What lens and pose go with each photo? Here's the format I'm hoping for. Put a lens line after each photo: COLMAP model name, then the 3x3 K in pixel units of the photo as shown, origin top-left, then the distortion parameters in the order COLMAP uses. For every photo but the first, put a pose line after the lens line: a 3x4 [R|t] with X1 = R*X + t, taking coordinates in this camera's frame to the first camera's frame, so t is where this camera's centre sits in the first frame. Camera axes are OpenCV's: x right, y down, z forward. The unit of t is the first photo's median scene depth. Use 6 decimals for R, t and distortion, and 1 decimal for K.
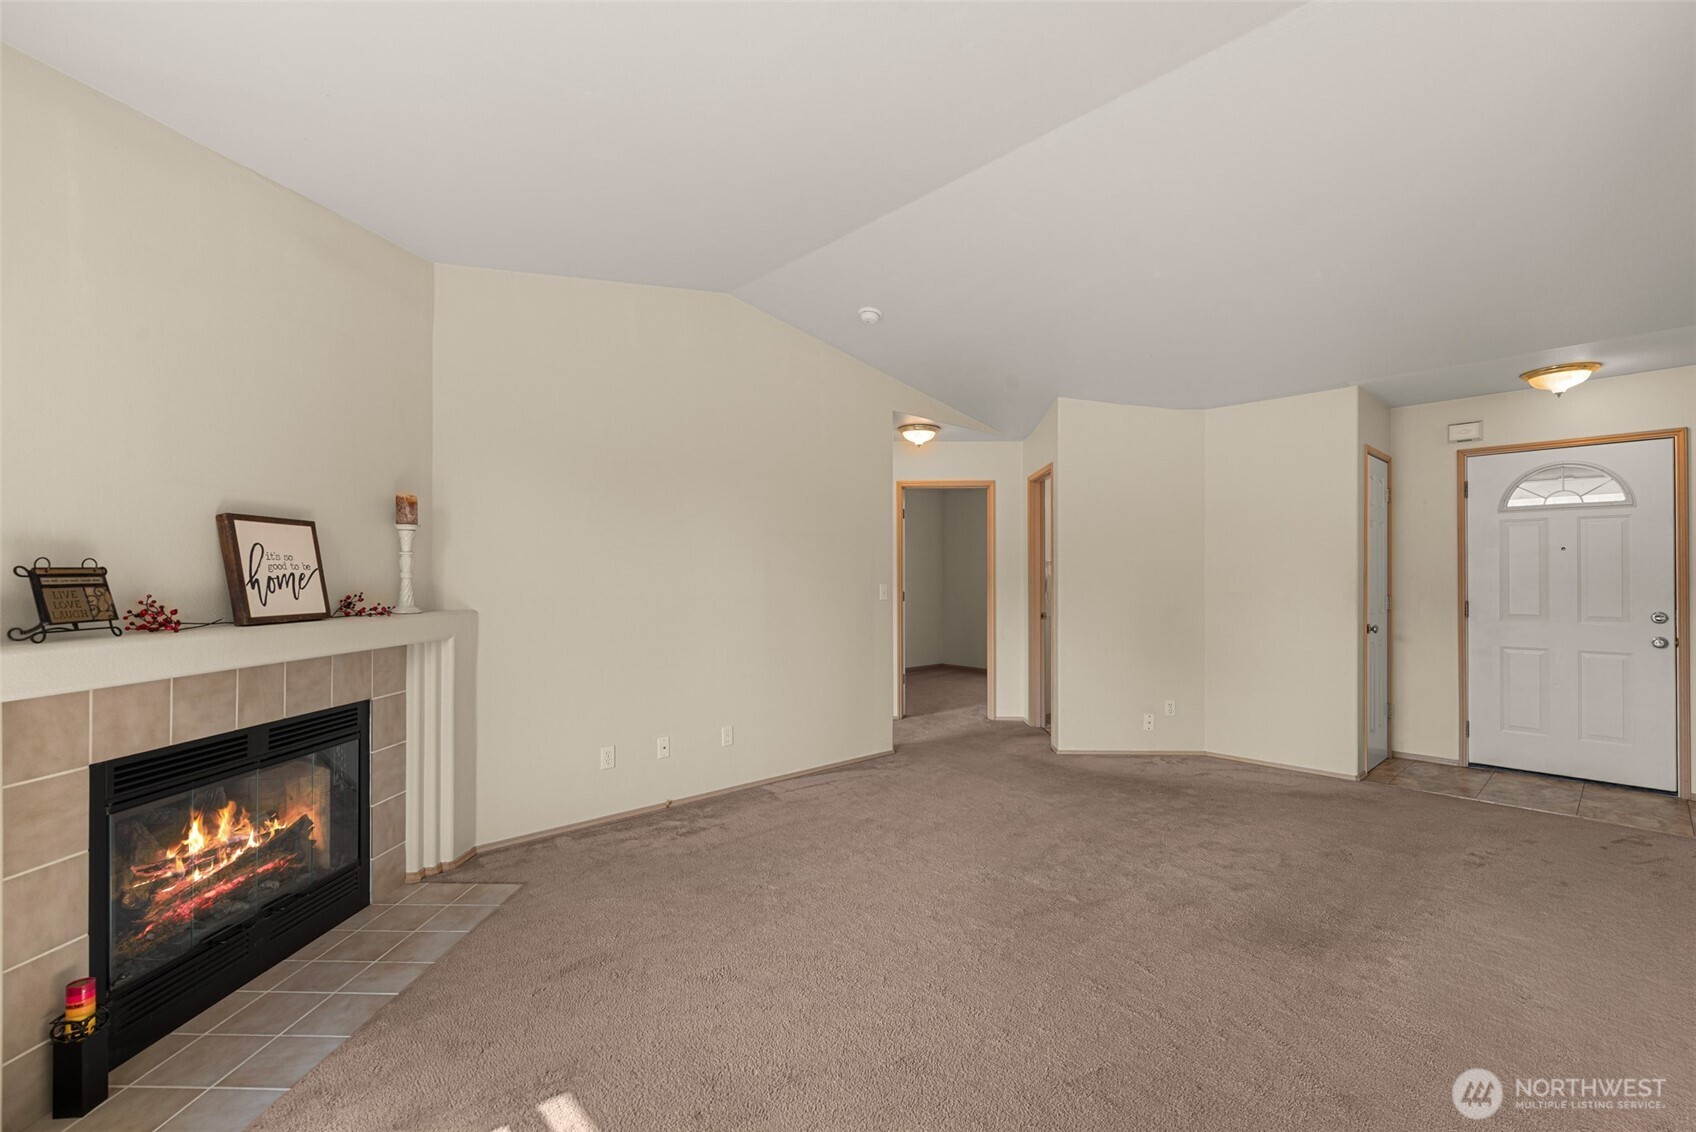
lens RADIAL K [[729.8, 0, 868.0], [0, 729.8, 572.6], [0, 0, 1]] dist [0.001320, -0.000492]
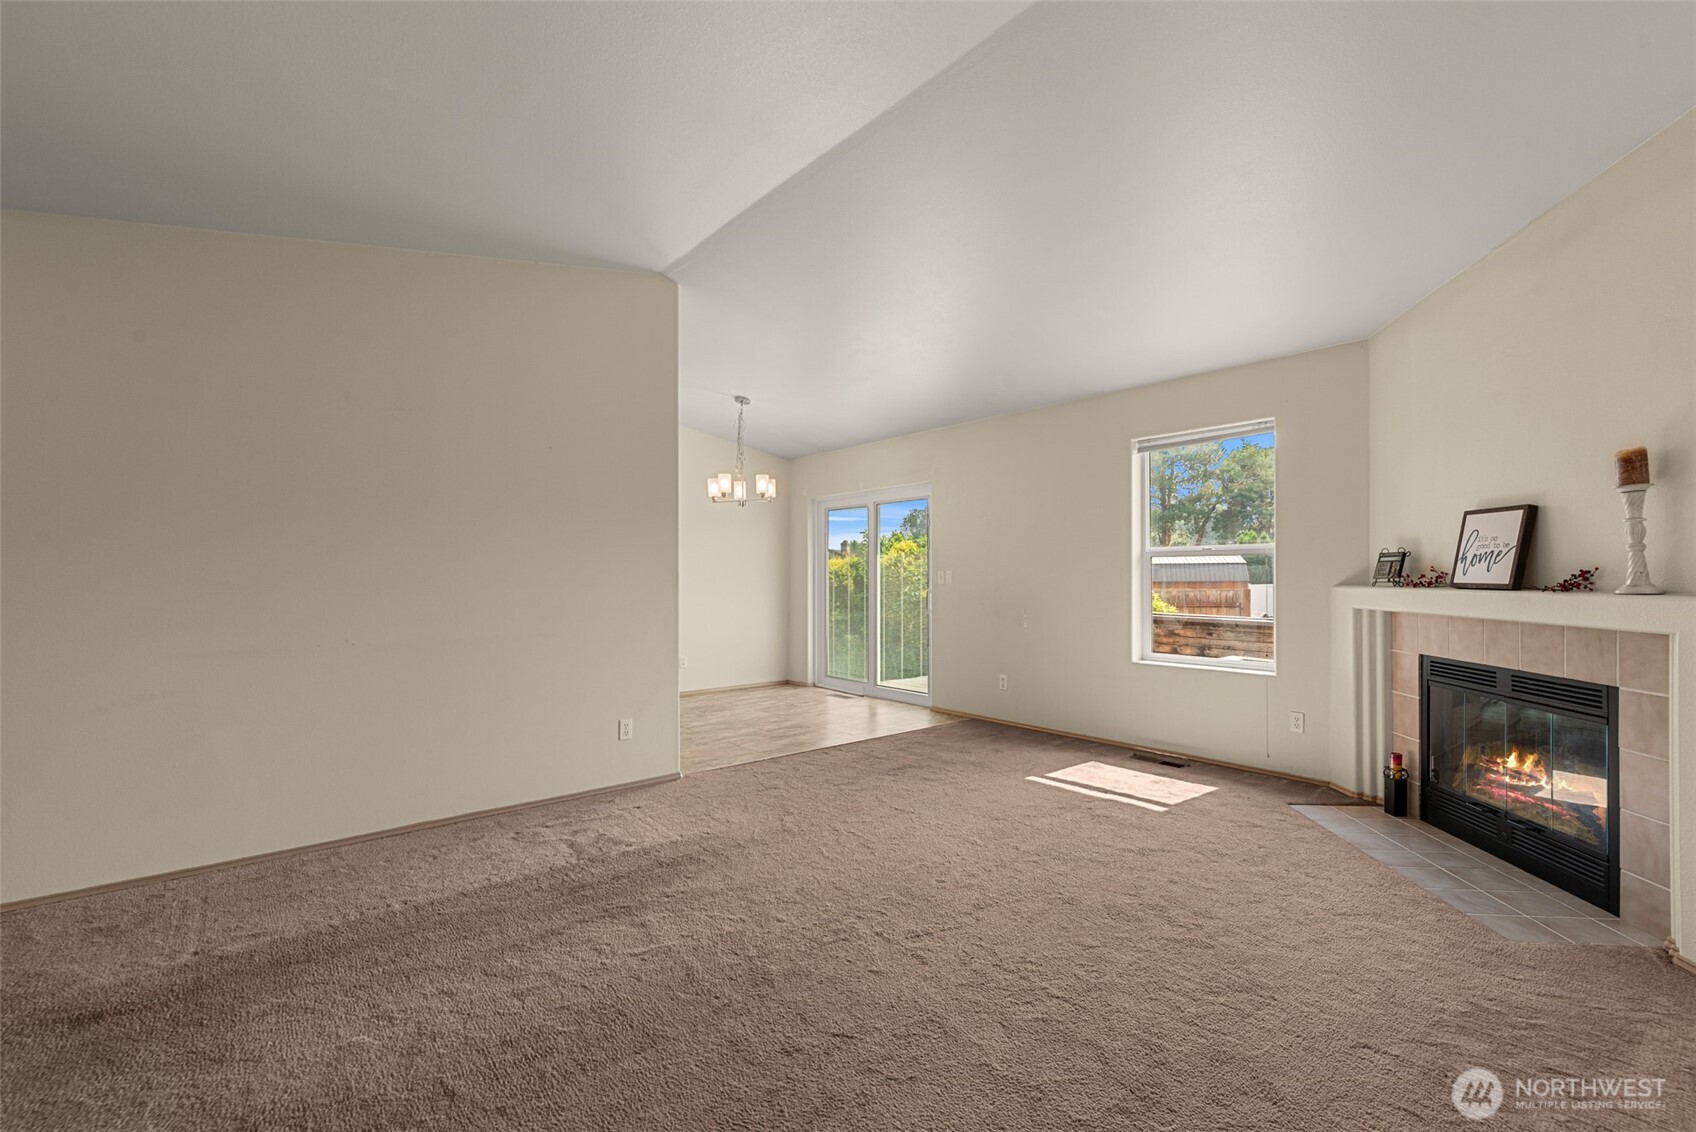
lens RADIAL K [[739.1, 0, 858.8], [0, 739.1, 577.1], [0, 0, 1]] dist [0.001999, -0.000443]
pose [[-0.998369, -0.000298, 0.057092, 0.224910], [-0.000397, 0.999998, -0.001720, 0.047556], [-0.057091, -0.001740, -0.998367, 2.273719]]
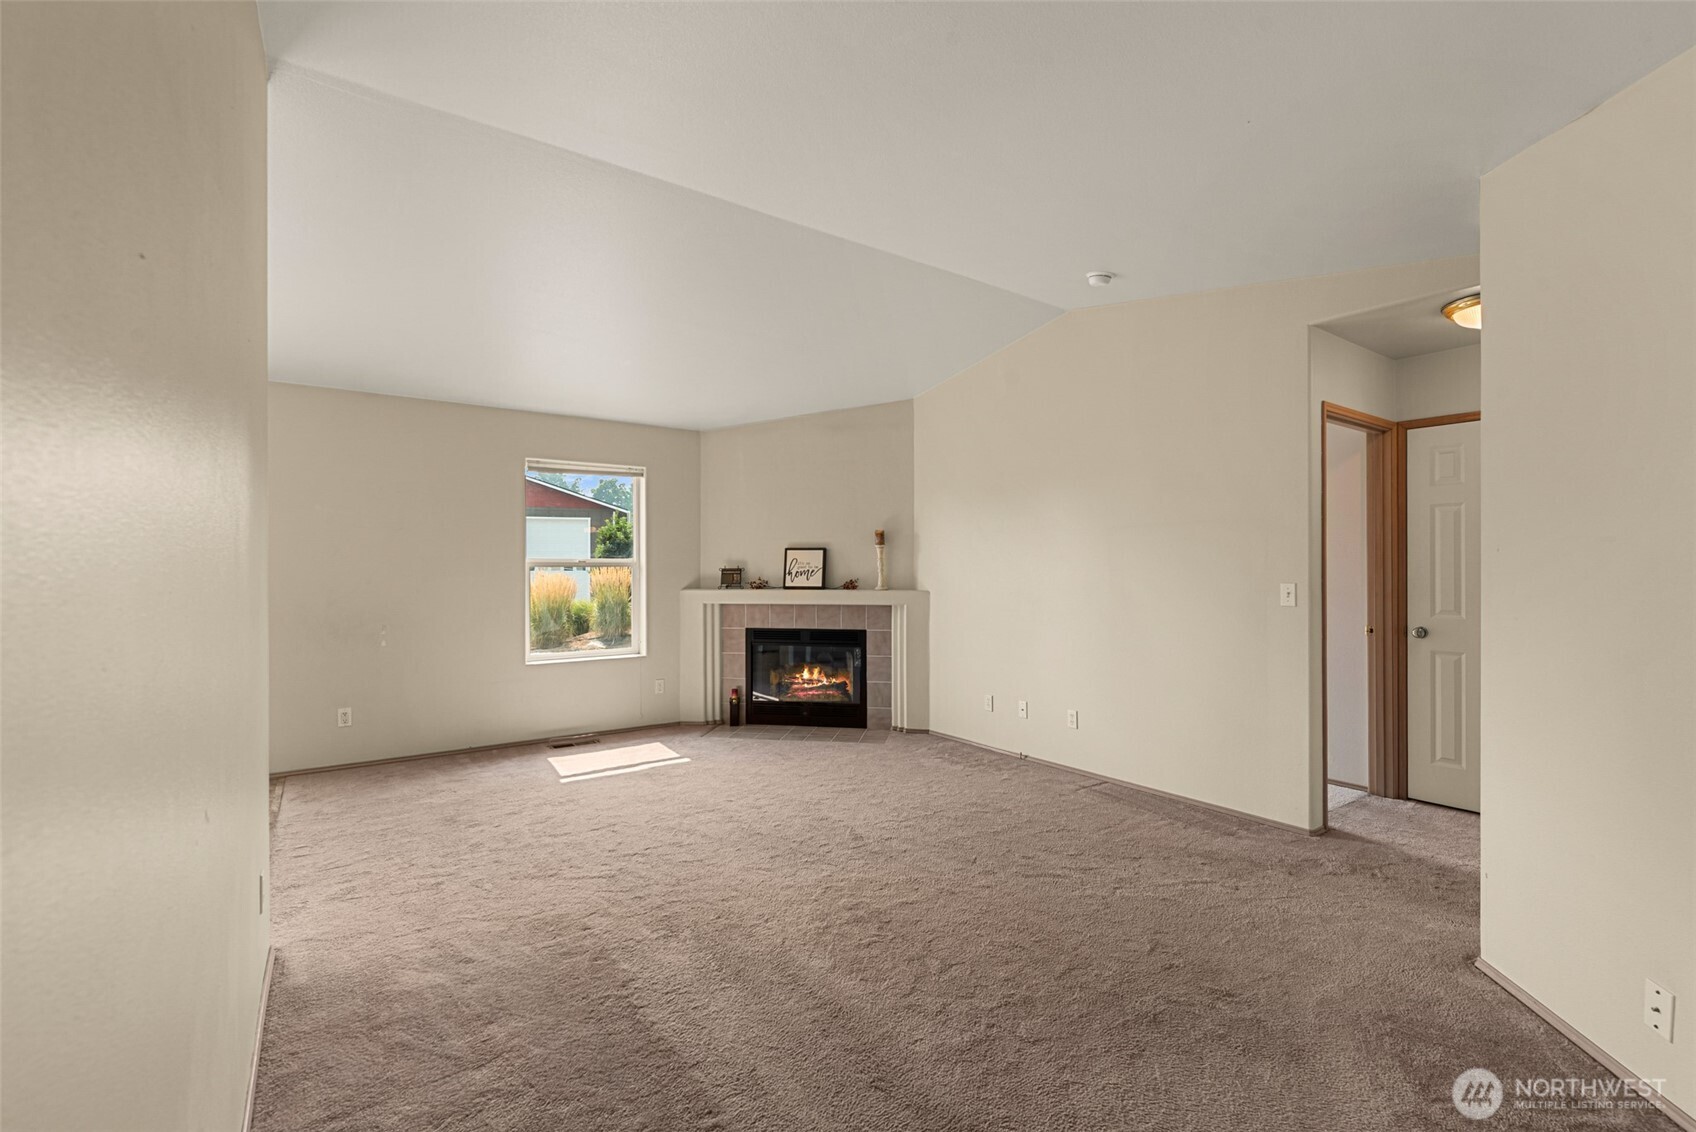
lens RADIAL K [[729.8, 0, 868.0], [0, 729.8, 572.6], [0, 0, 1]] dist [0.001320, -0.000492]
pose [[-0.135280, 0.002489, -0.990804, 1.603390], [0.006118, 0.999980, 0.001677, 0.007384], [0.990789, -0.005834, -0.135292, 1.496197]]
